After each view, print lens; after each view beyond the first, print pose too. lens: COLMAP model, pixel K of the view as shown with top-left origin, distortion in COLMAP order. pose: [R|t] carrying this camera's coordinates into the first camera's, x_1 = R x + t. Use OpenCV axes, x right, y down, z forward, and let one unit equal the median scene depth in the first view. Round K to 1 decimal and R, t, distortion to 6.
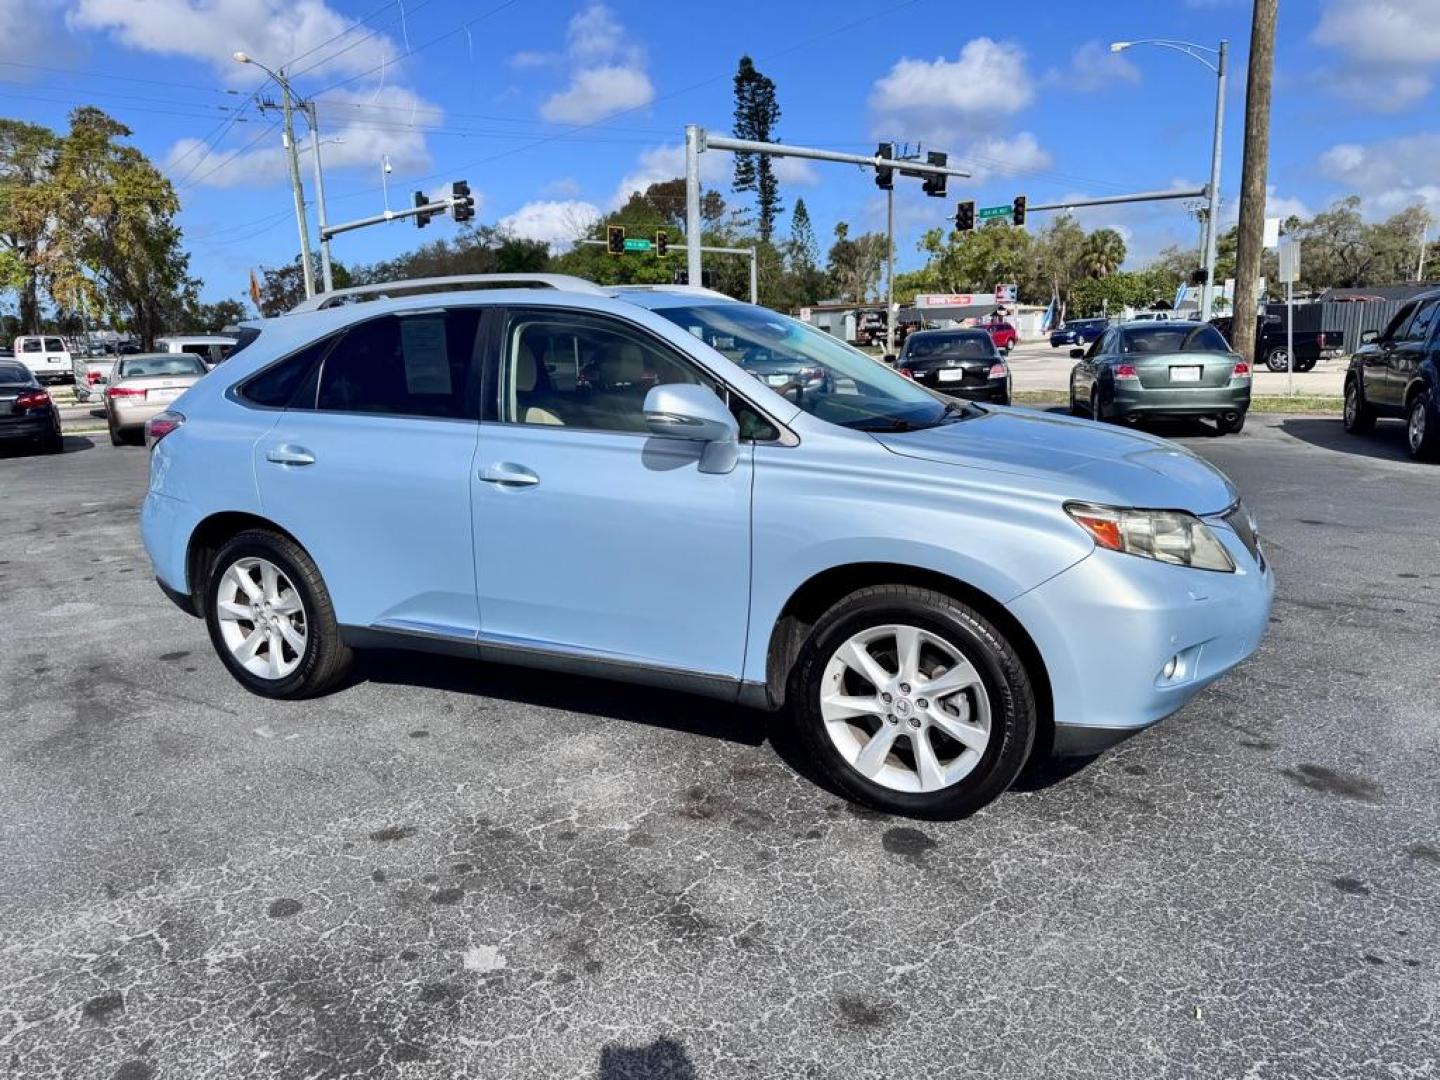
lens RADIAL K [[1066.9, 0, 719.4], [0, 1066.9, 534.5], [0, 0, 1]] dist [0.011320, -0.033314]
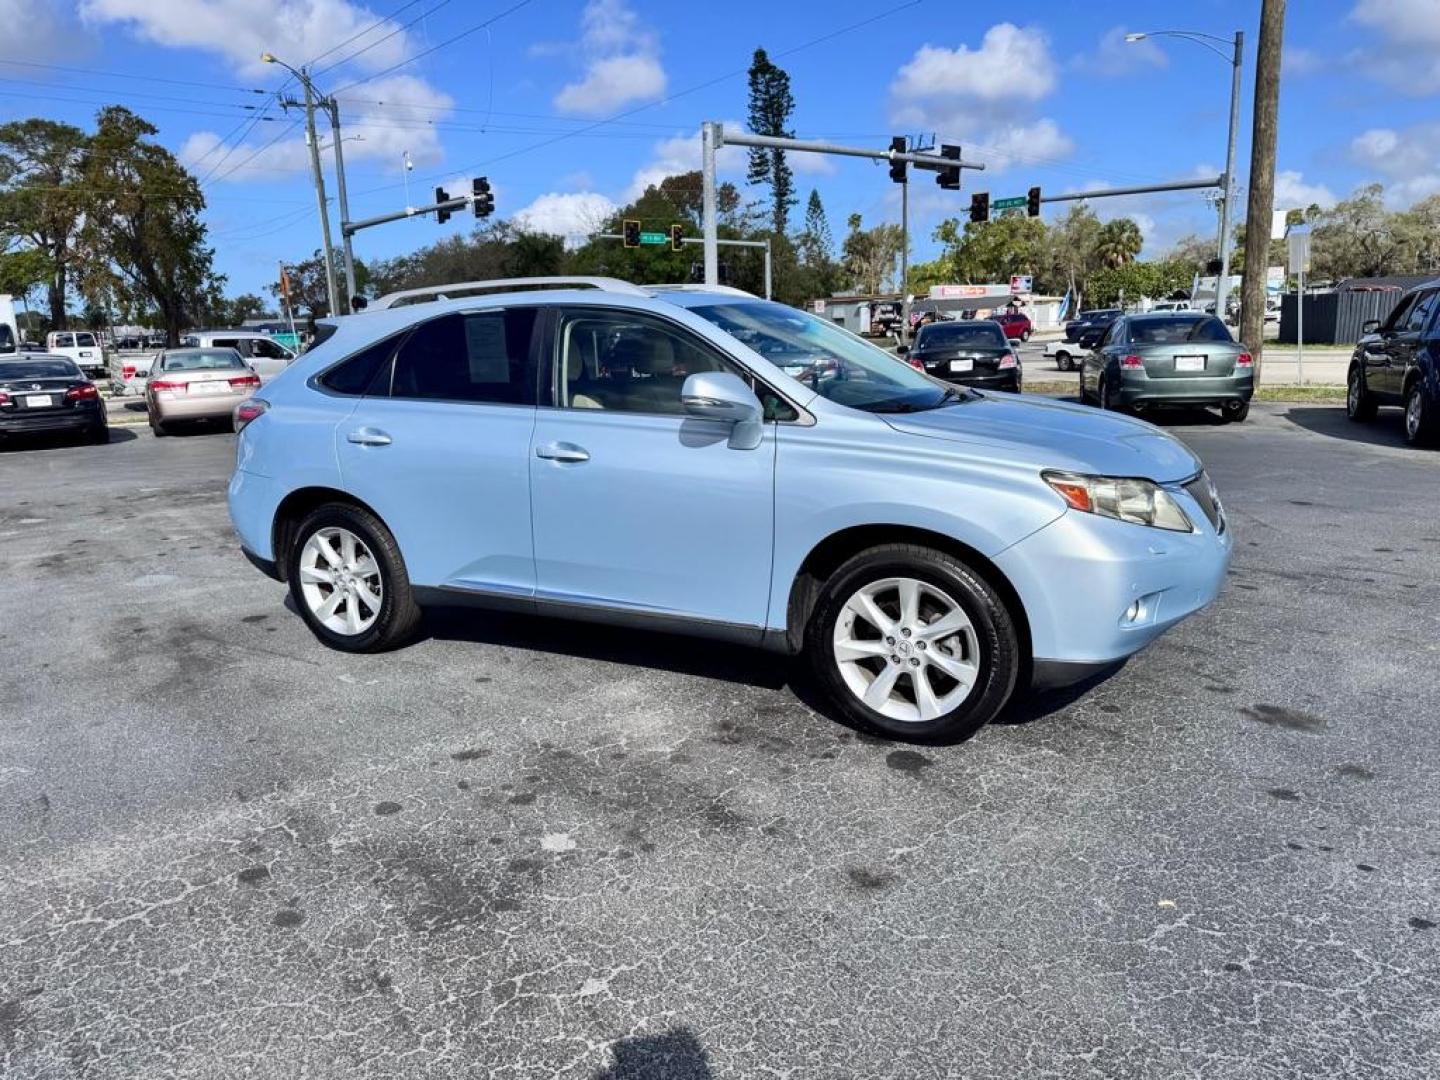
lens RADIAL K [[1071.8, 0, 705.7], [0, 1071.8, 535.9], [0, 0, 1]] dist [0.028807, -0.059588]
pose [[0.999686, 0.000103, -0.025072, -0.012041], [0.000076, 0.999974, 0.007147, 0.022257], [0.025072, -0.007146, 0.999660, -0.131543]]
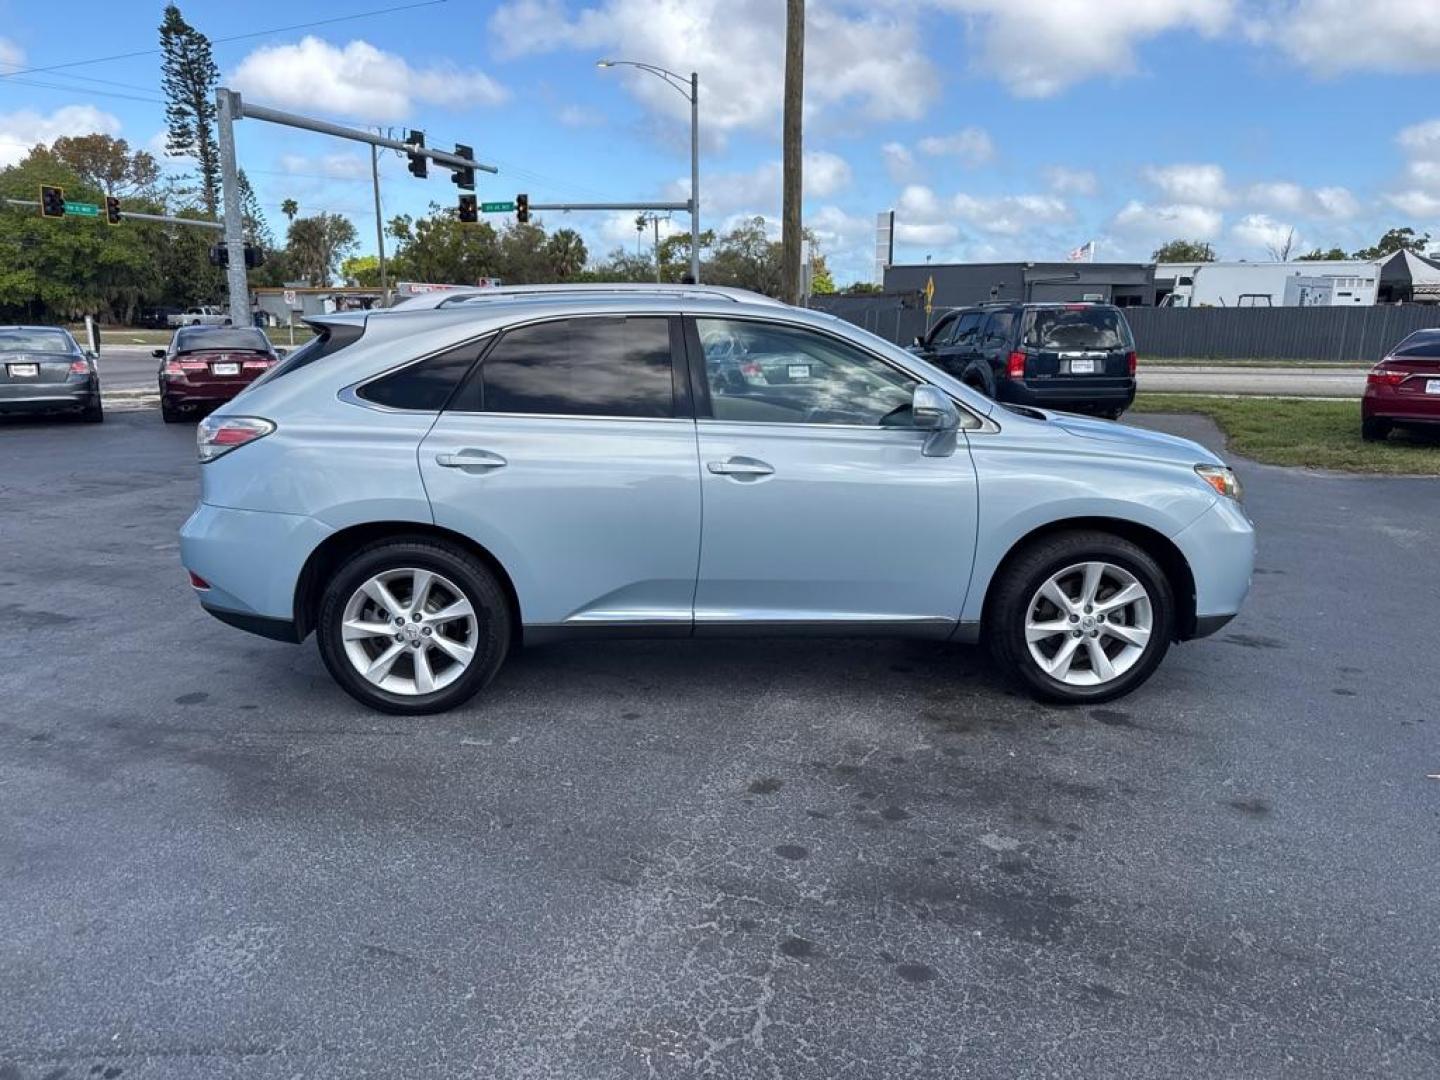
lens RADIAL K [[1066.9, 0, 719.4], [0, 1066.9, 534.5], [0, 0, 1]] dist [0.011320, -0.033314]
pose [[0.862217, -0.069171, 0.501794, -0.662531], [0.063820, 0.997573, 0.027852, -0.014961], [-0.502502, 0.008010, 0.864539, 0.037442]]
